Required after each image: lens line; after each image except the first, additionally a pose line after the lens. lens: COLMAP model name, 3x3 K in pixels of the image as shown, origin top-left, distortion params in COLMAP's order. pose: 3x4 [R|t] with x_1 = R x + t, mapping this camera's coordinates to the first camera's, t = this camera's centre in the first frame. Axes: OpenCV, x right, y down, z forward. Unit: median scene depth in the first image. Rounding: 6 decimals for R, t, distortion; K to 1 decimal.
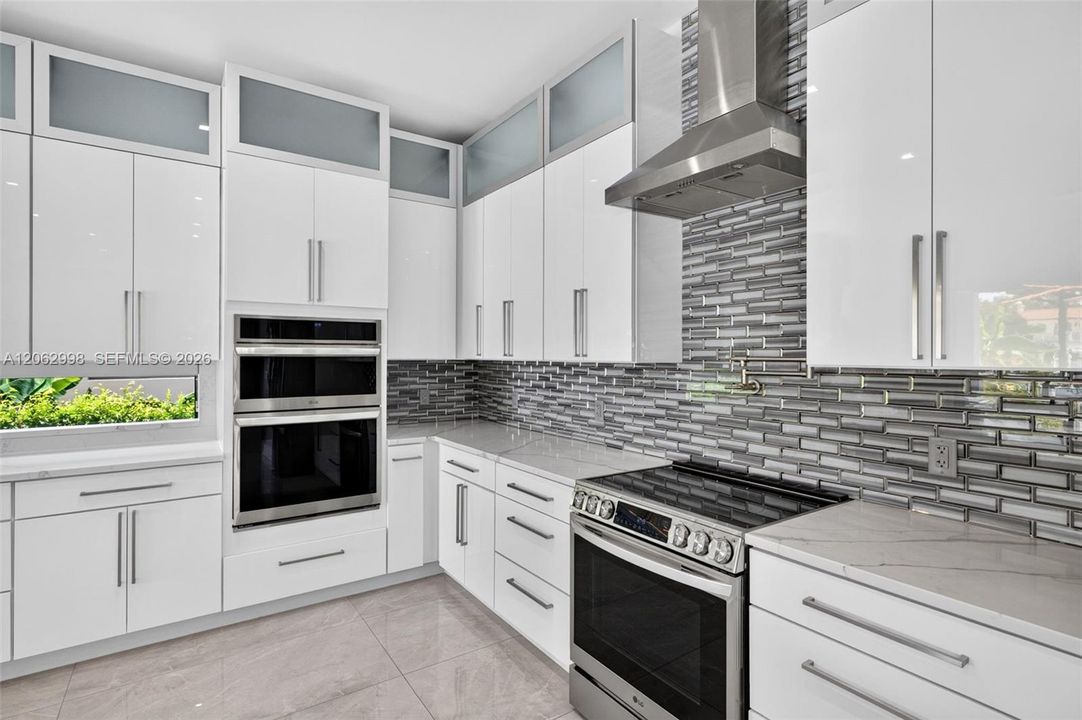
lens RADIAL K [[541.6, 0, 542.0], [0, 541.6, 353.3], [0, 0, 1]] dist [-0.005502, -0.000648]
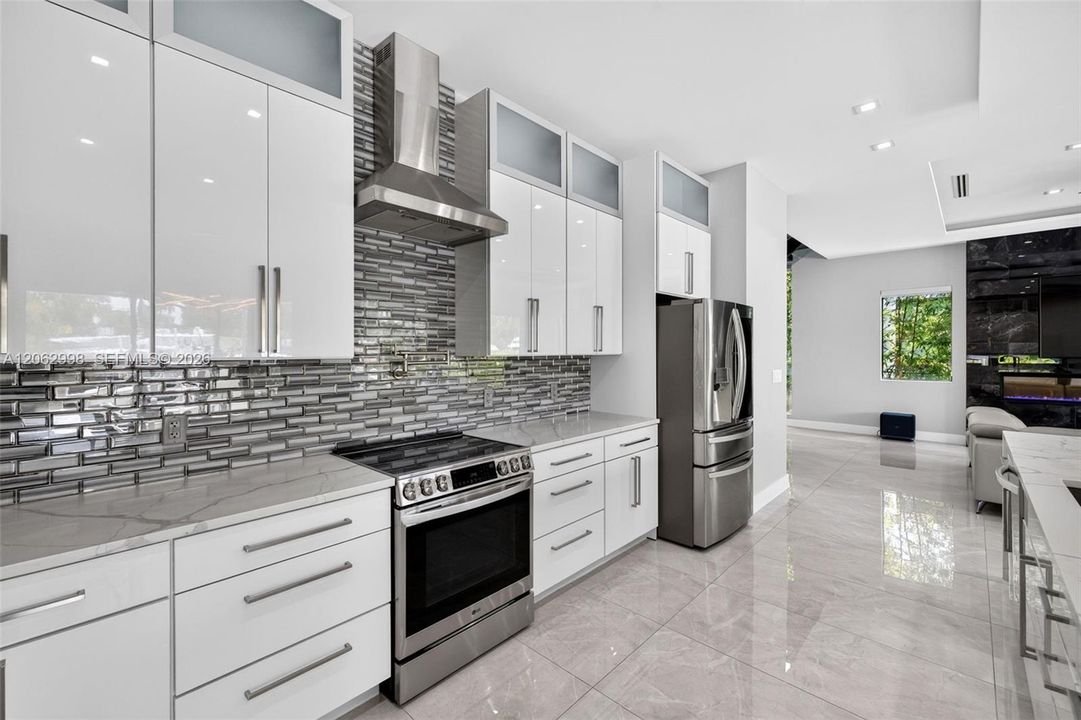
lens RADIAL K [[447.7, 0, 541.5], [0, 447.7, 352.7], [0, 0, 1]] dist [0.005195, -0.000131]
pose [[-0.219827, -0.009116, 0.975496, -0.800123], [-0.004537, 0.999955, 0.008323, -0.001339], [-0.975528, -0.002597, -0.219858, 0.933342]]
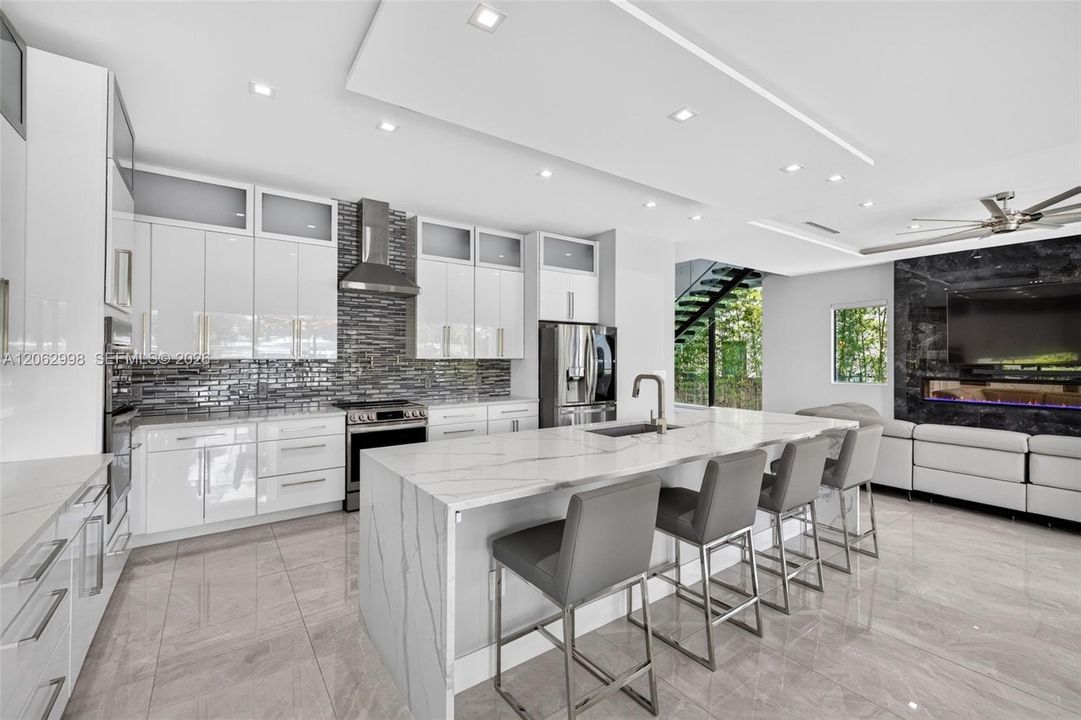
lens RADIAL K [[447.7, 0, 542.7], [0, 447.7, 356.2], [0, 0, 1]] dist [0.005195, -0.000131]
pose [[-0.041344, -0.005914, 0.999127, -1.847546], [-0.006952, 0.999960, 0.005631, -0.011372], [-0.999121, -0.006713, -0.041384, 0.274566]]
